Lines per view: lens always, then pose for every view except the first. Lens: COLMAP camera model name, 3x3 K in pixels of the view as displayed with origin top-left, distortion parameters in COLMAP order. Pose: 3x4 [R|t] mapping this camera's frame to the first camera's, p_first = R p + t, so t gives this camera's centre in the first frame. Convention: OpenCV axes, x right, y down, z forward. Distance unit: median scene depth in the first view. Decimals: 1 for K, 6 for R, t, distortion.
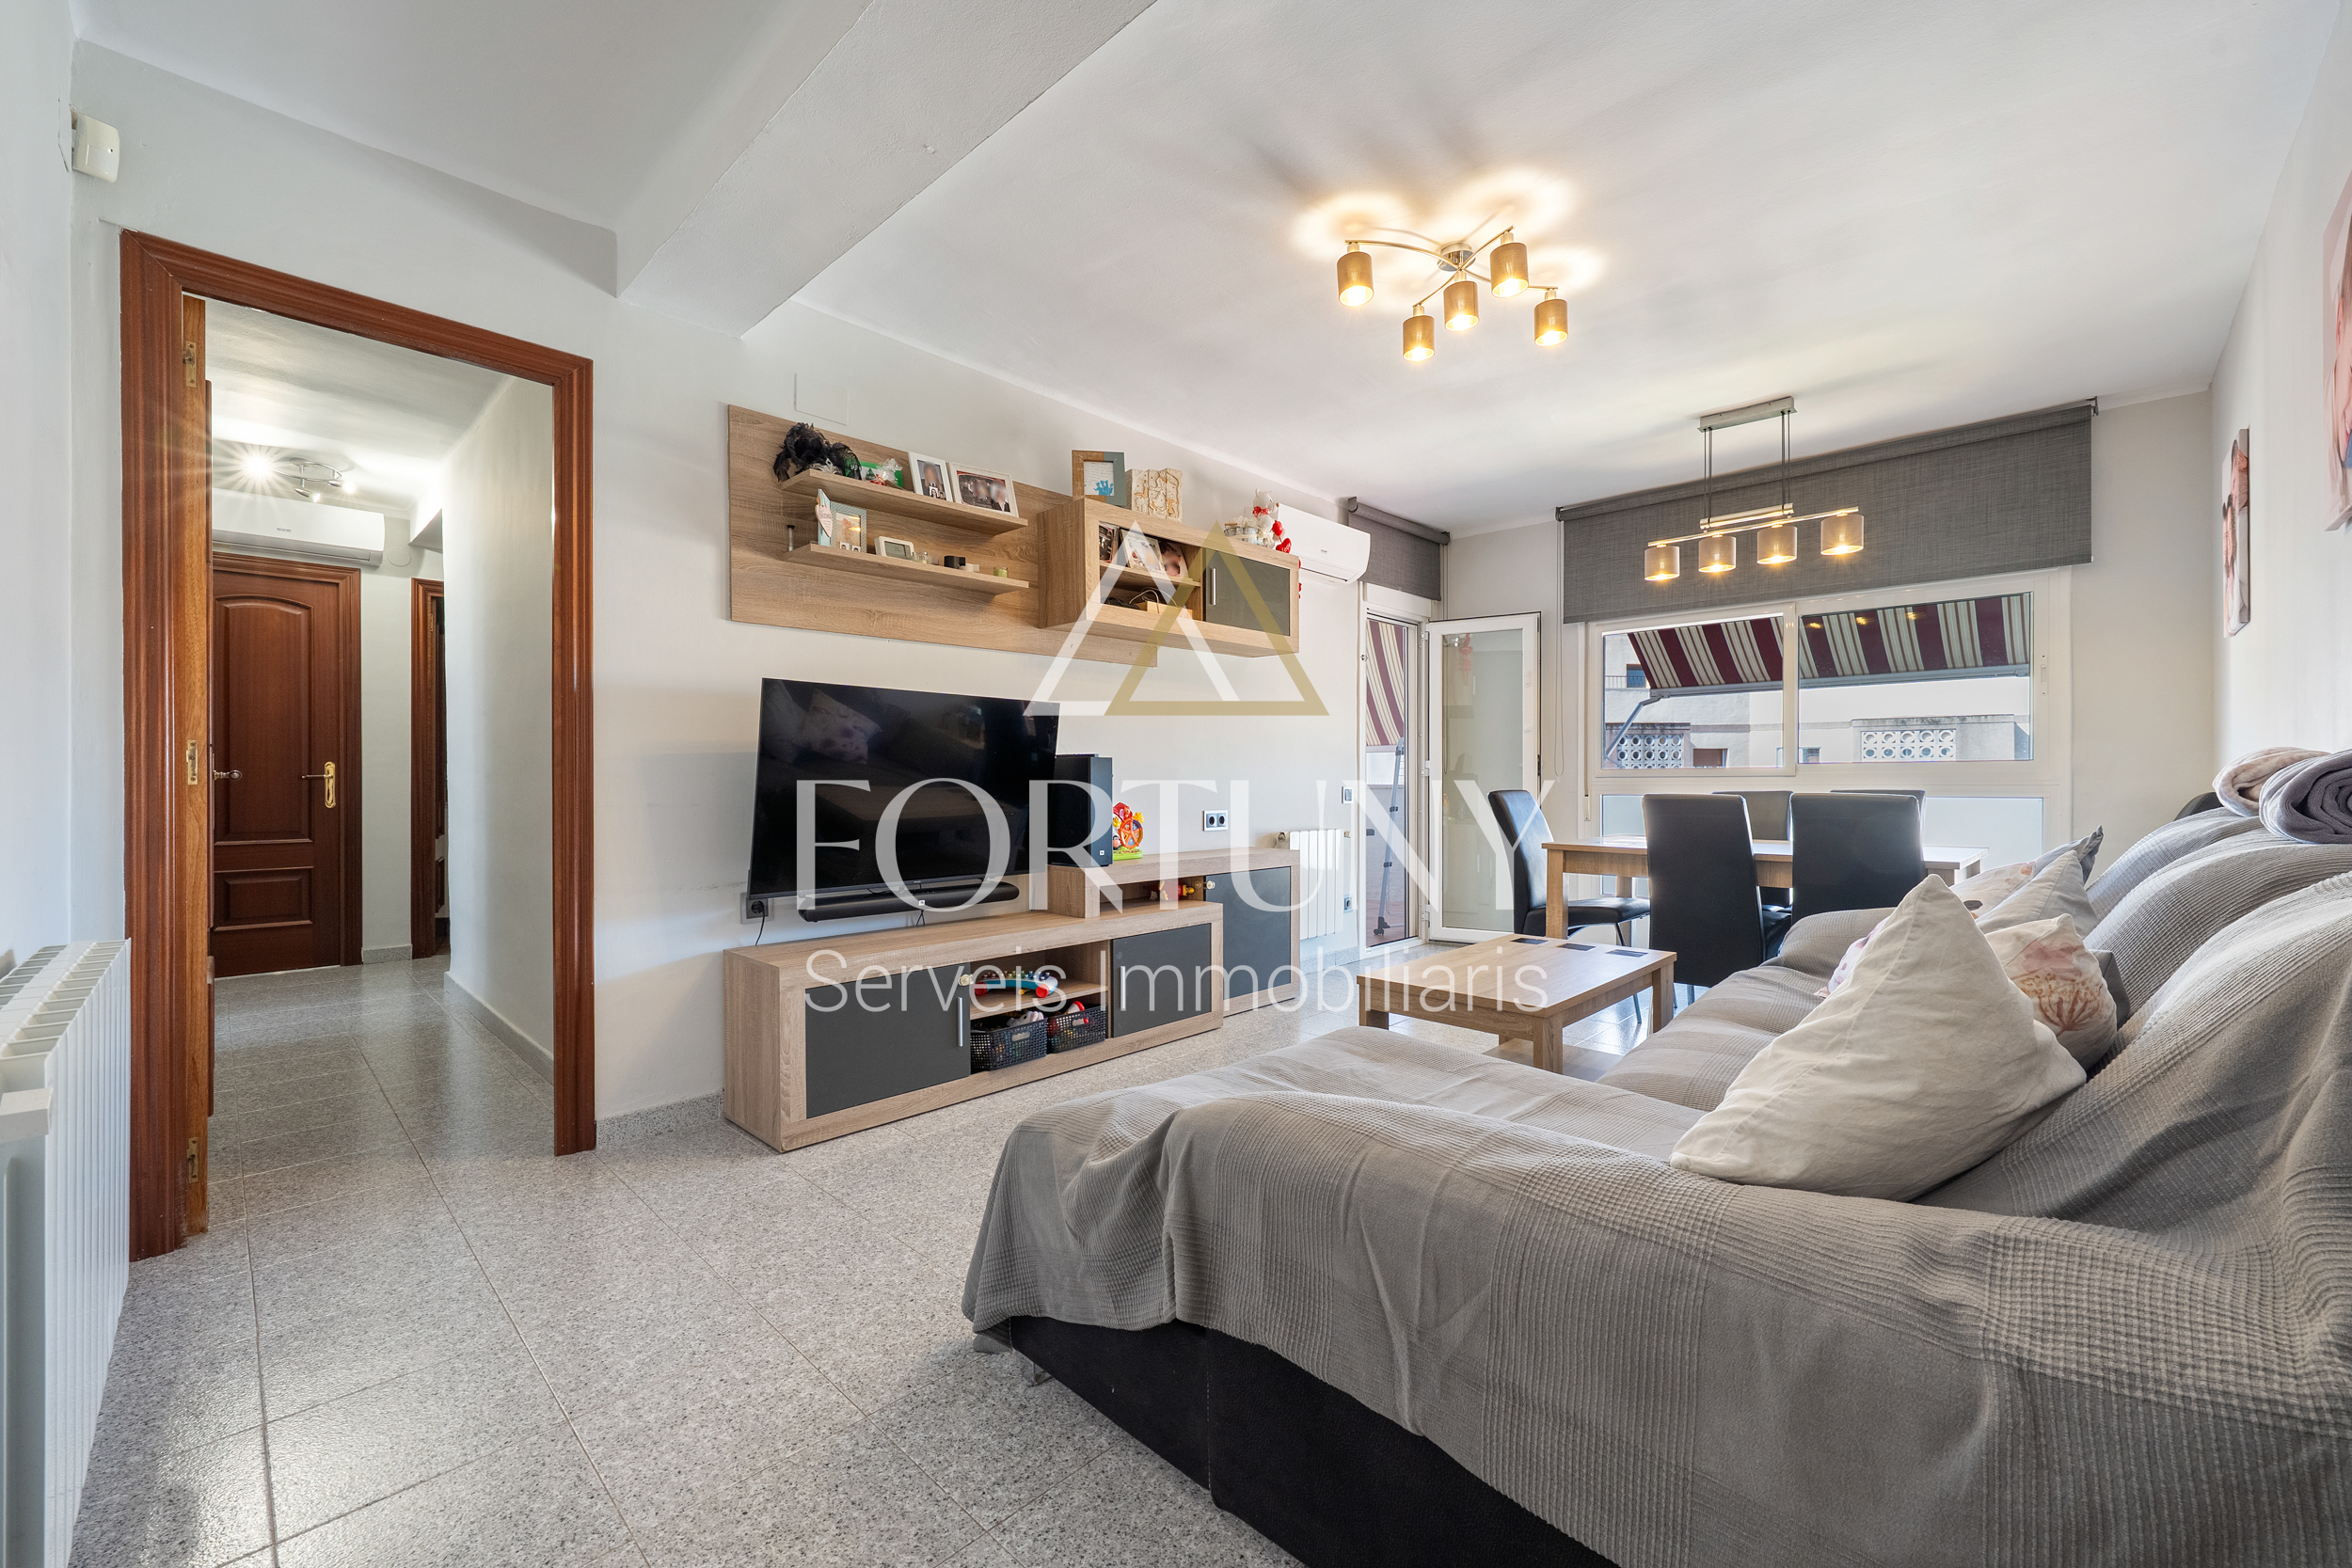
lens RADIAL K [[912.7, 0, 1191.0], [0, 912.7, 776.7], [0, 0, 1]] dist [-0.000296, 0.000069]
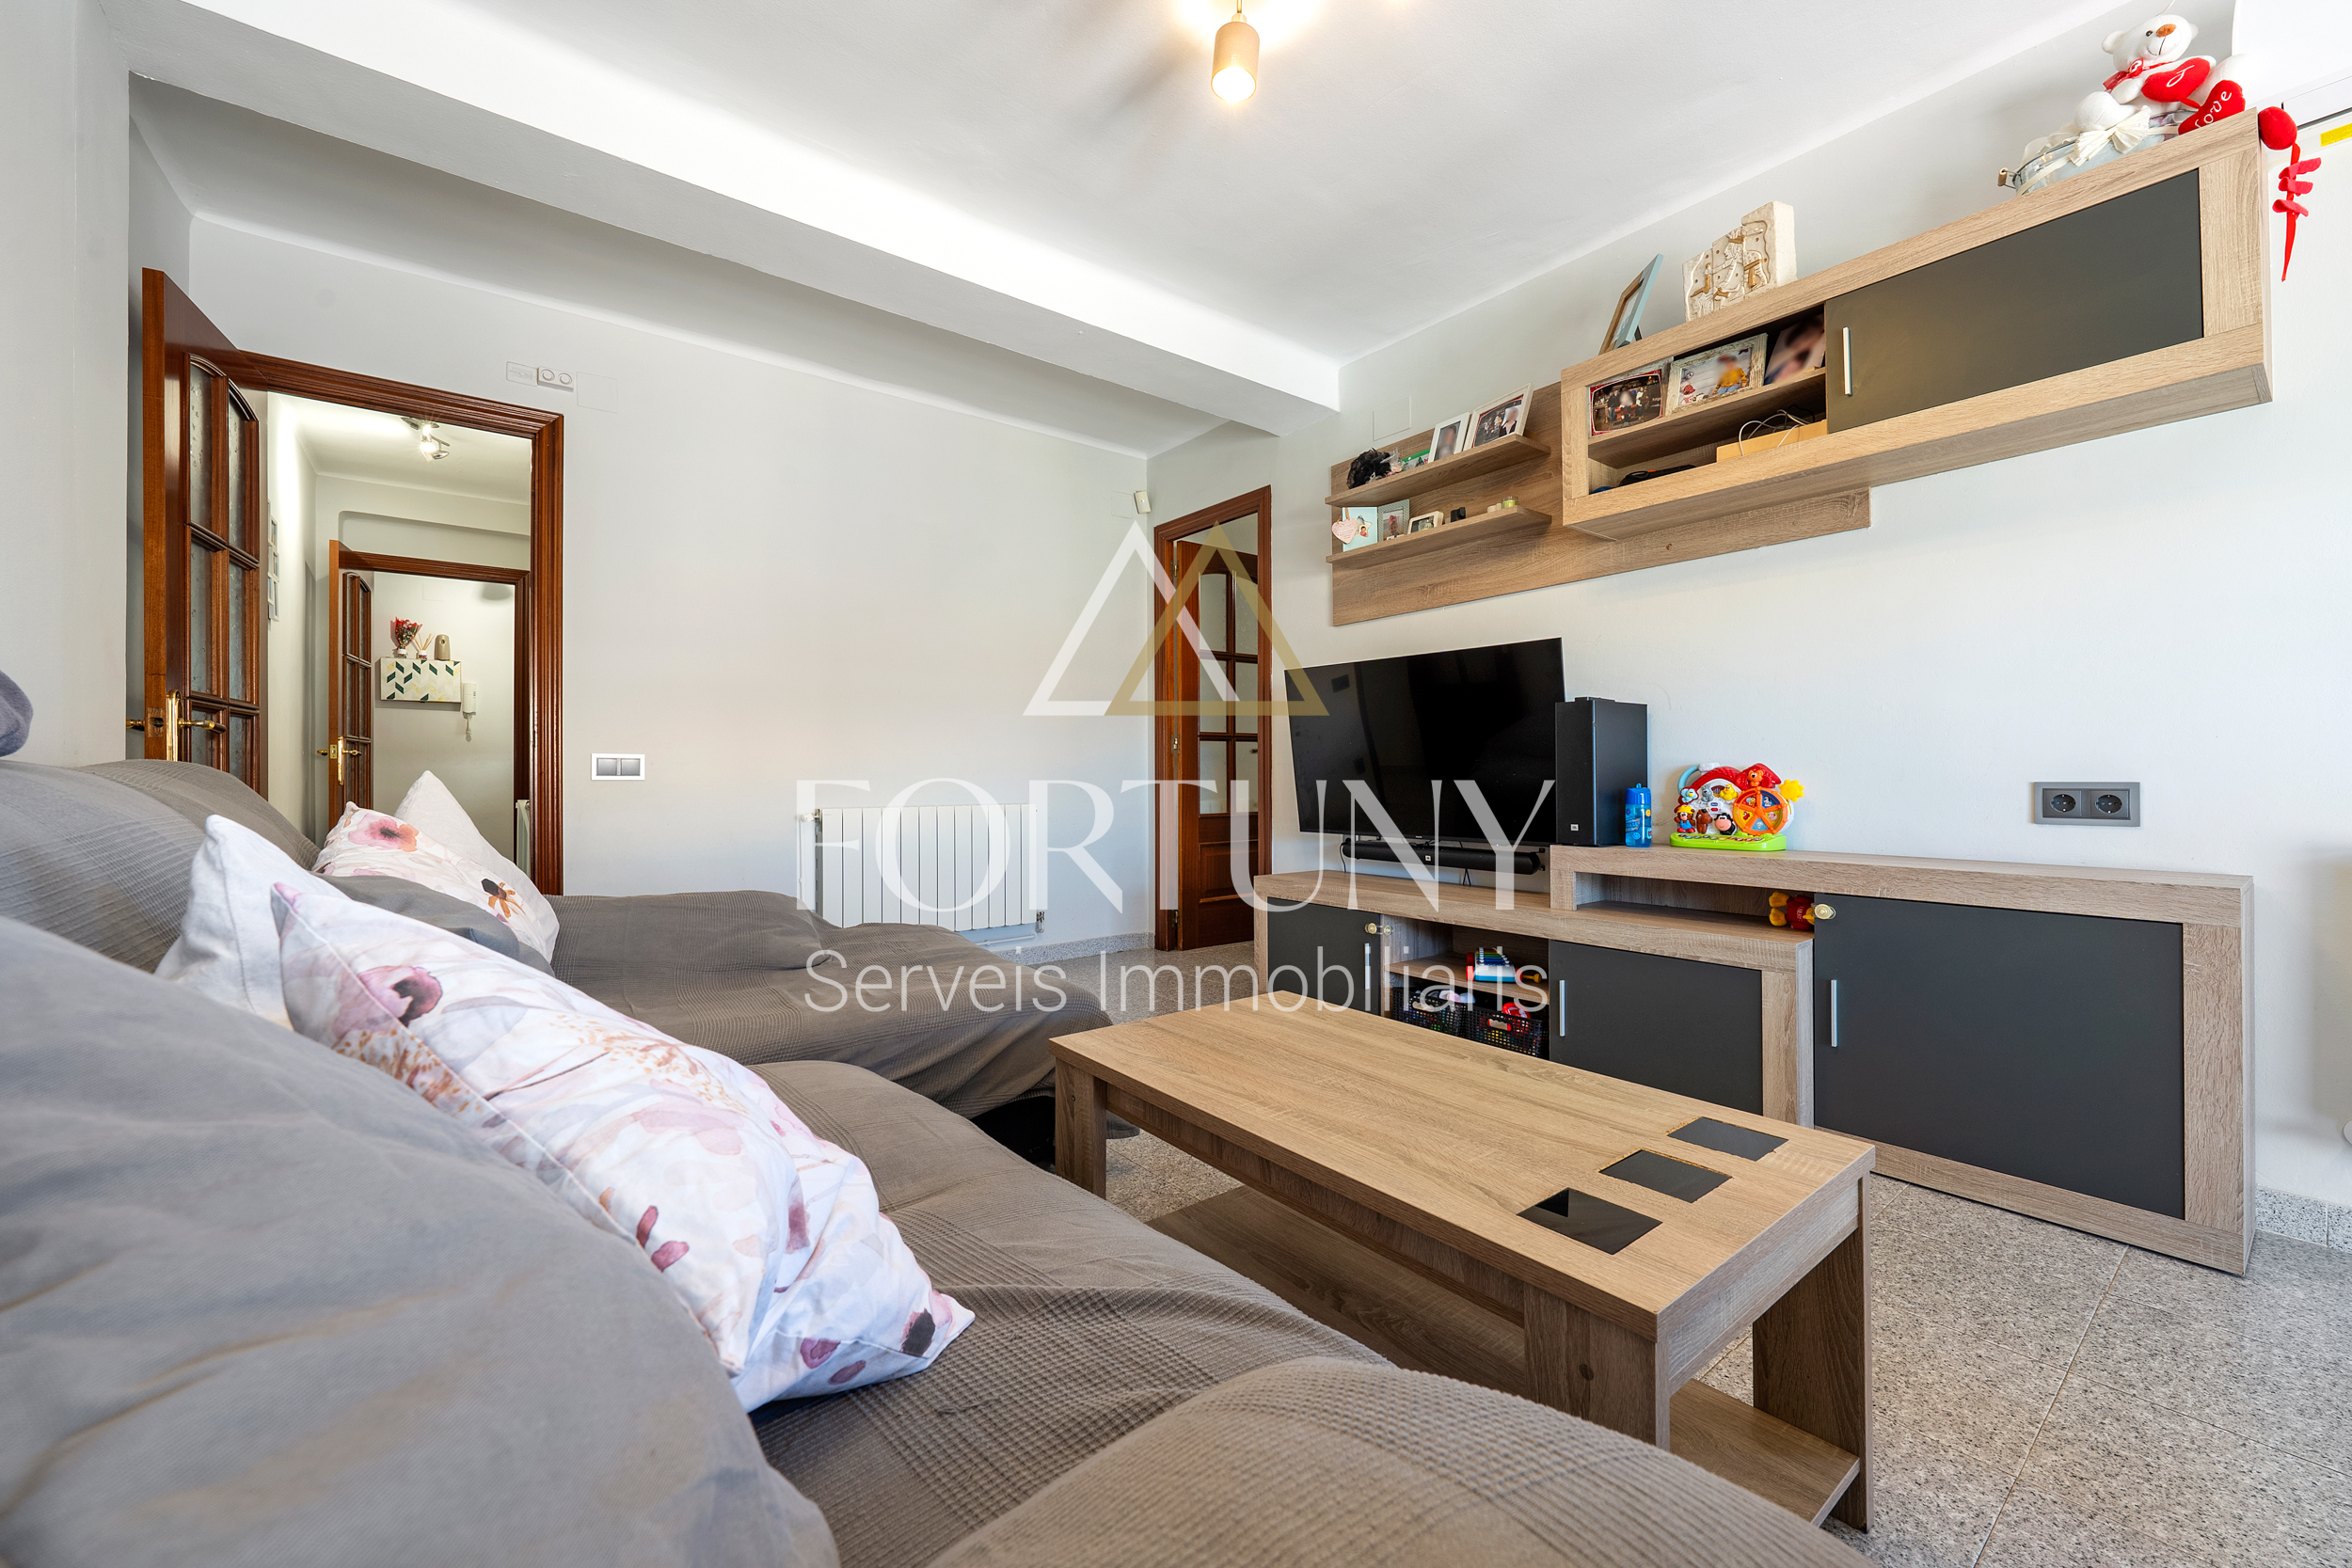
lens RADIAL K [[912.7, 0, 1173.3], [0, 912.7, 782.6], [0, 0, 1]] dist [-0.000296, 0.000069]
pose [[-0.133132, -0.001132, -0.991098, 0.763346], [-0.000334, 0.999999, -0.001097, 0.052488], [0.991098, 0.000185, -0.133132, 0.848757]]
